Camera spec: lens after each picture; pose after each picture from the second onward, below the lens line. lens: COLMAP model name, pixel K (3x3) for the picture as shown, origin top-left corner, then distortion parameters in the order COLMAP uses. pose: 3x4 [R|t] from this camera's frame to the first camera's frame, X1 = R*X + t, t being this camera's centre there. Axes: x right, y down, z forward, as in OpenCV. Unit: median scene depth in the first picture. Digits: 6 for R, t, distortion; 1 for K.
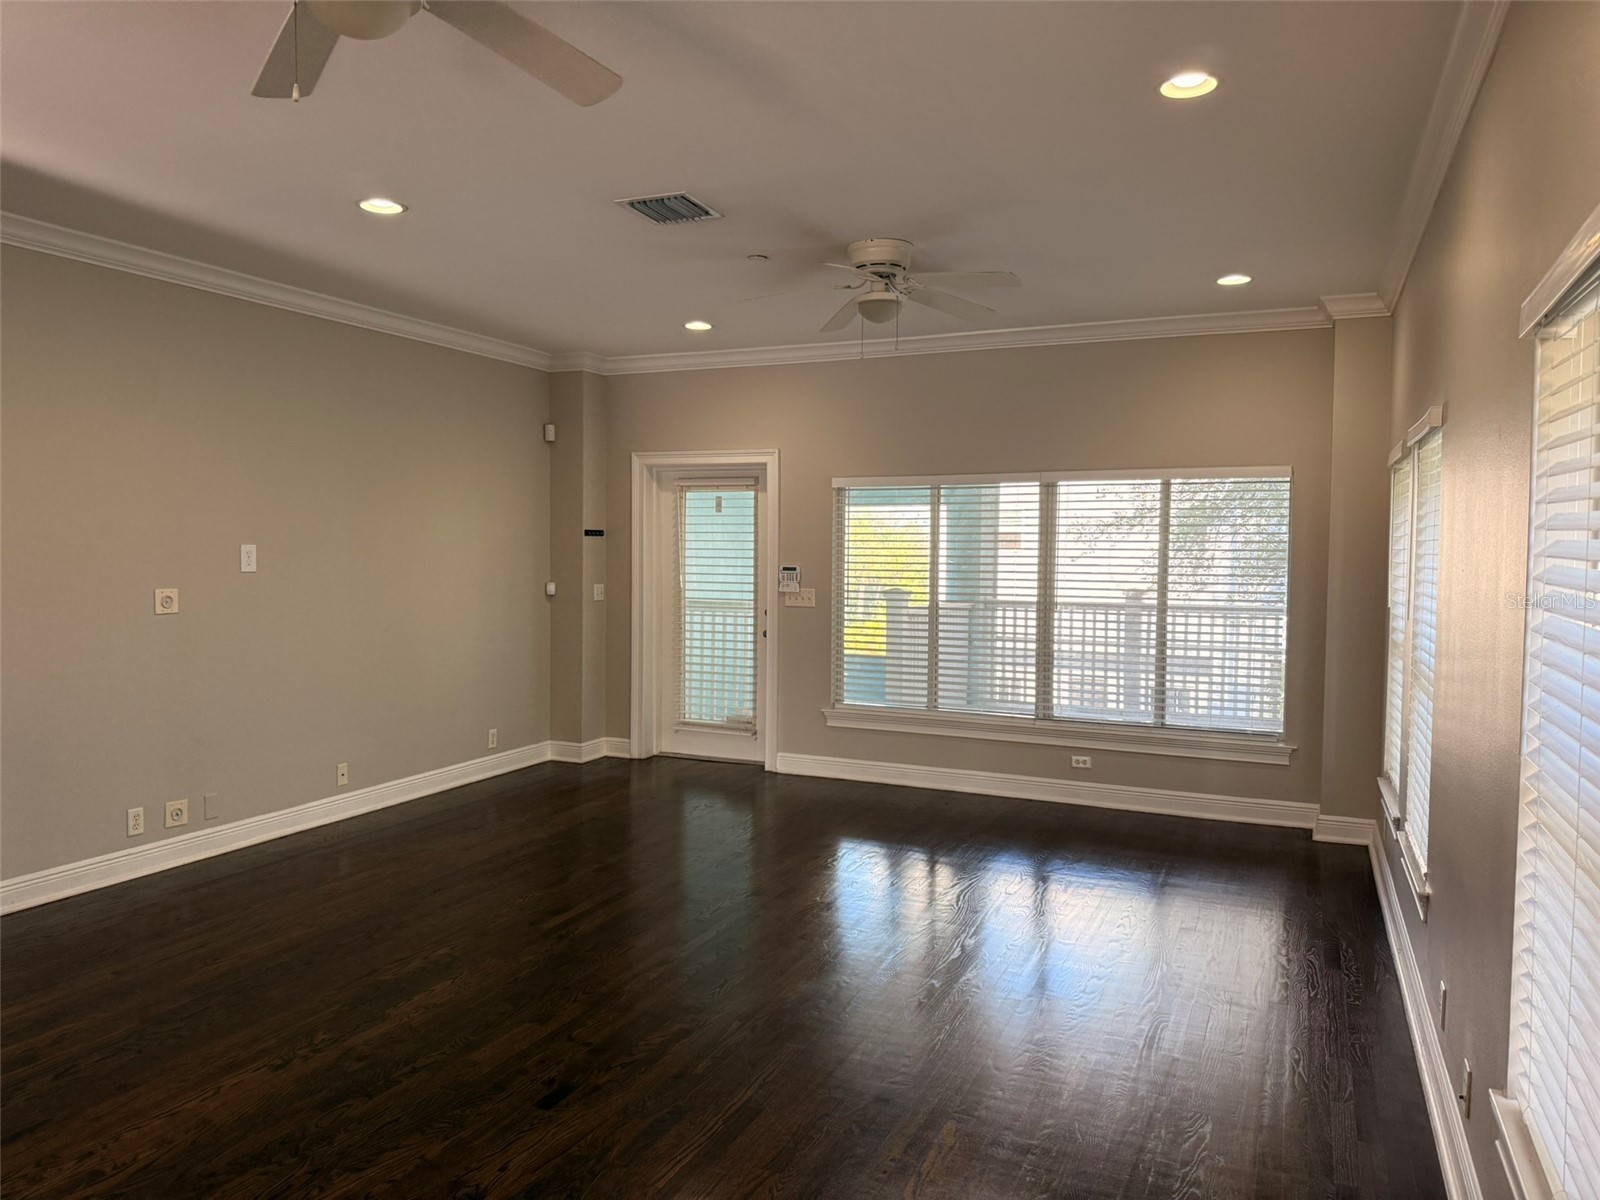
lens RADIAL K [[1079.5, 0, 800.0], [0, 1079.5, 600.0], [0, 0, 1]] dist [0.005264, -0.056223]
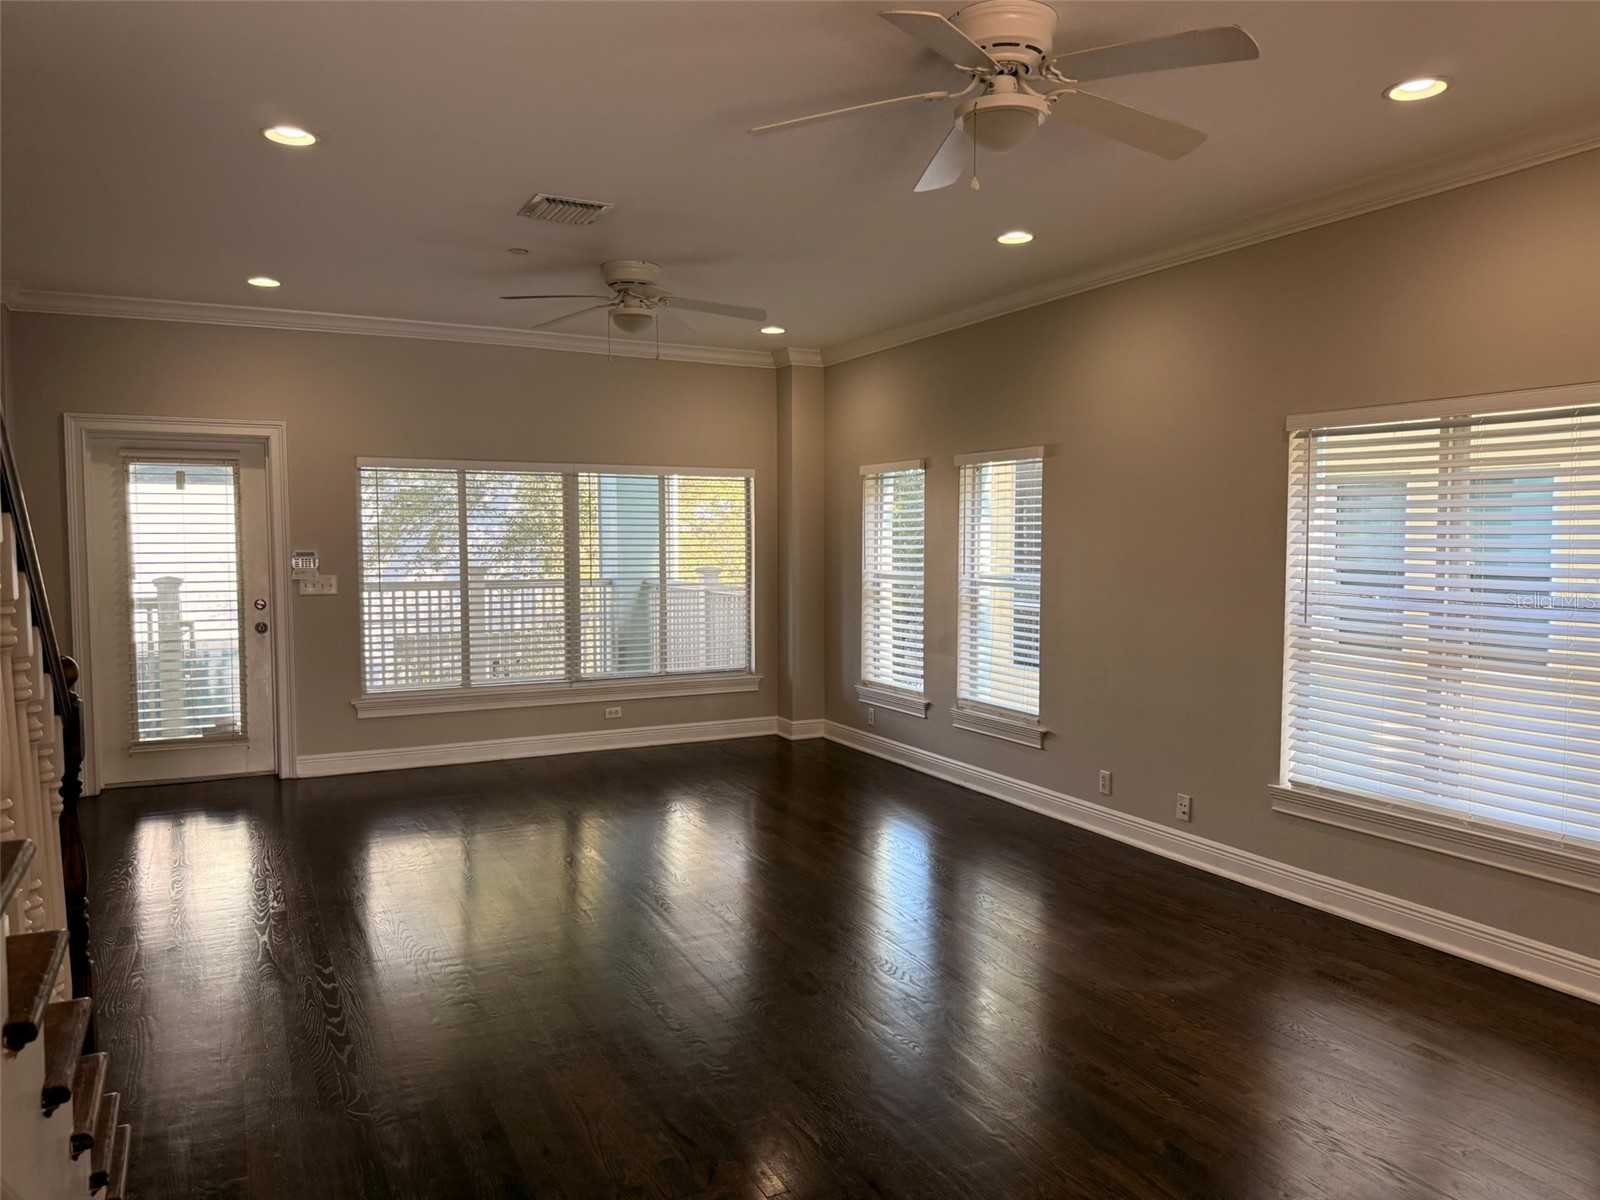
lens RADIAL K [[1079.5, 0, 800.0], [0, 1079.5, 600.0], [0, 0, 1]] dist [0.005264, -0.056223]
pose [[0.607597, -0.057259, 0.792179, -0.480985], [0.037287, 0.998355, 0.043562, -0.014414], [-0.793370, 0.003070, 0.608732, 0.108004]]
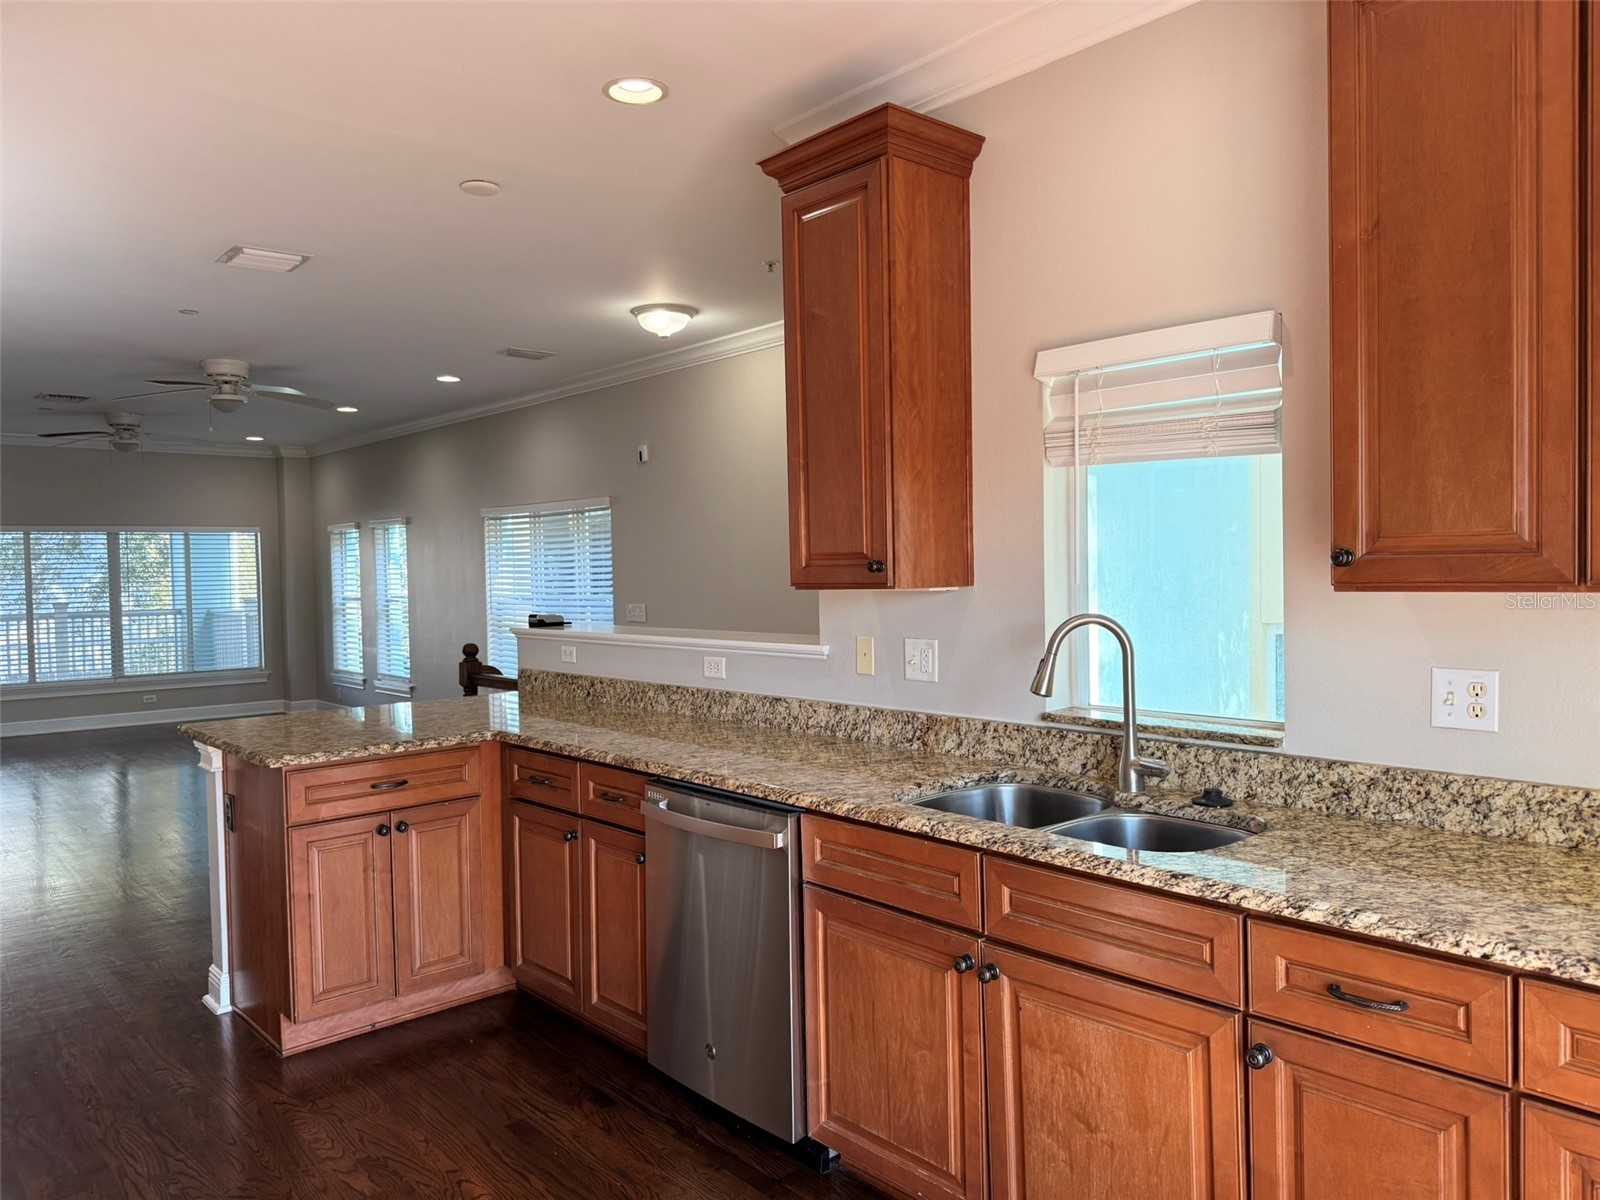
lens RADIAL K [[1159.0, 0, 800.0], [0, 1159.0, 600.0], [0, 0, 1]] dist [-0.001154, -0.001938]
pose [[0.408199, -0.041519, 0.911949, -0.865360], [0.058067, 0.998123, 0.019451, 0.018240], [-0.911045, 0.045014, 0.409843, -0.607040]]
